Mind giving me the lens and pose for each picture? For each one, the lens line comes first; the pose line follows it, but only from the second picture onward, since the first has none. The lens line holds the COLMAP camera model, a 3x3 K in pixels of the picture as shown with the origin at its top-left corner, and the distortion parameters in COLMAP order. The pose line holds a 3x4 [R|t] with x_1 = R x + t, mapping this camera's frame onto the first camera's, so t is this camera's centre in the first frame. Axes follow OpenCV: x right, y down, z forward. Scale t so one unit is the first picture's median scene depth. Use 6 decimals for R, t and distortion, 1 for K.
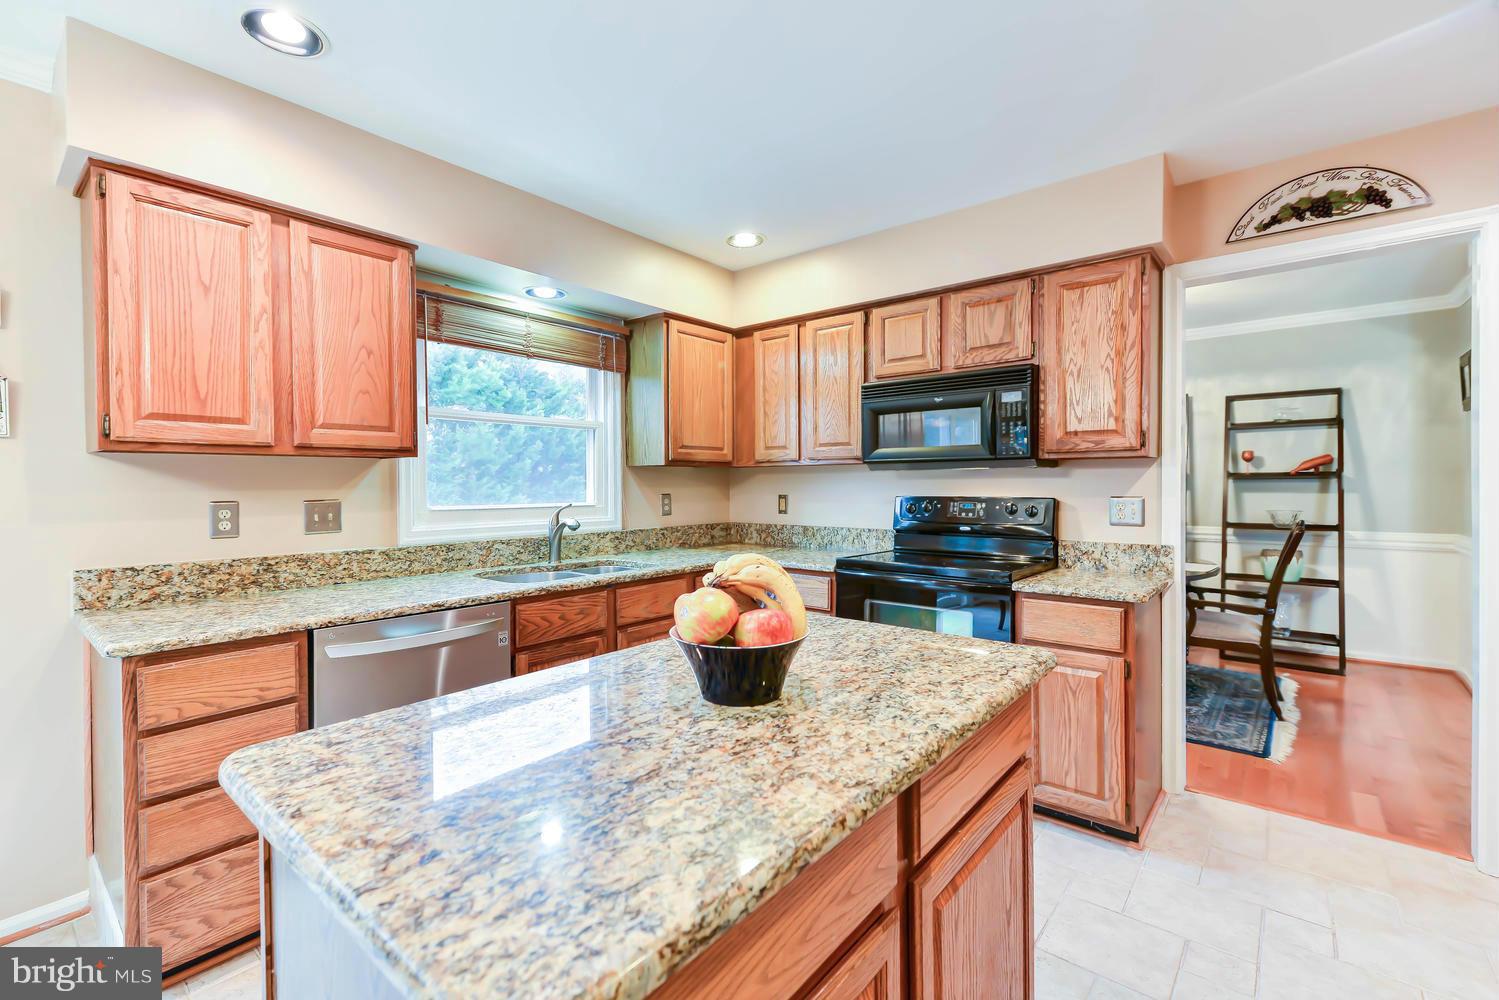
lens RADIAL K [[651.3, 0, 735.0], [0, 651.3, 493.0], [0, 0, 1]] dist [0.002143, 0.001495]
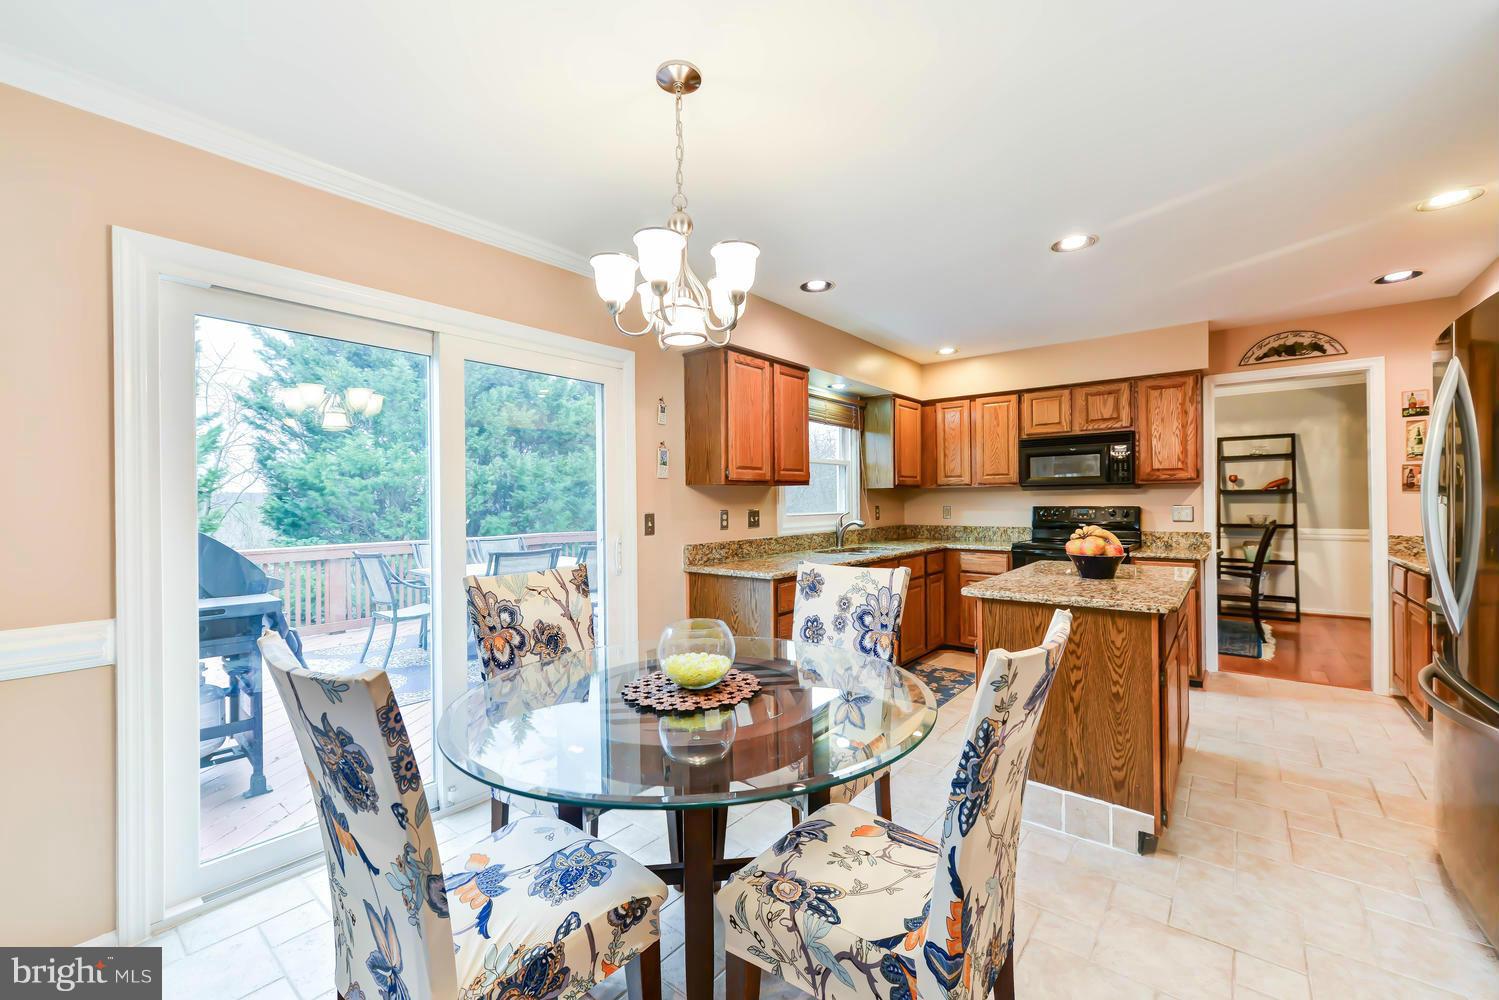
lens RADIAL K [[605.2, 0, 756.7], [0, 605.2, 500.2], [0, 0, 1]] dist [0.003426, 0.000105]
pose [[0.999307, -0.005863, 0.036760, -0.517766], [0.006352, 0.999892, -0.013217, 0.005374], [-0.036678, 0.013442, 0.999237, -0.502430]]
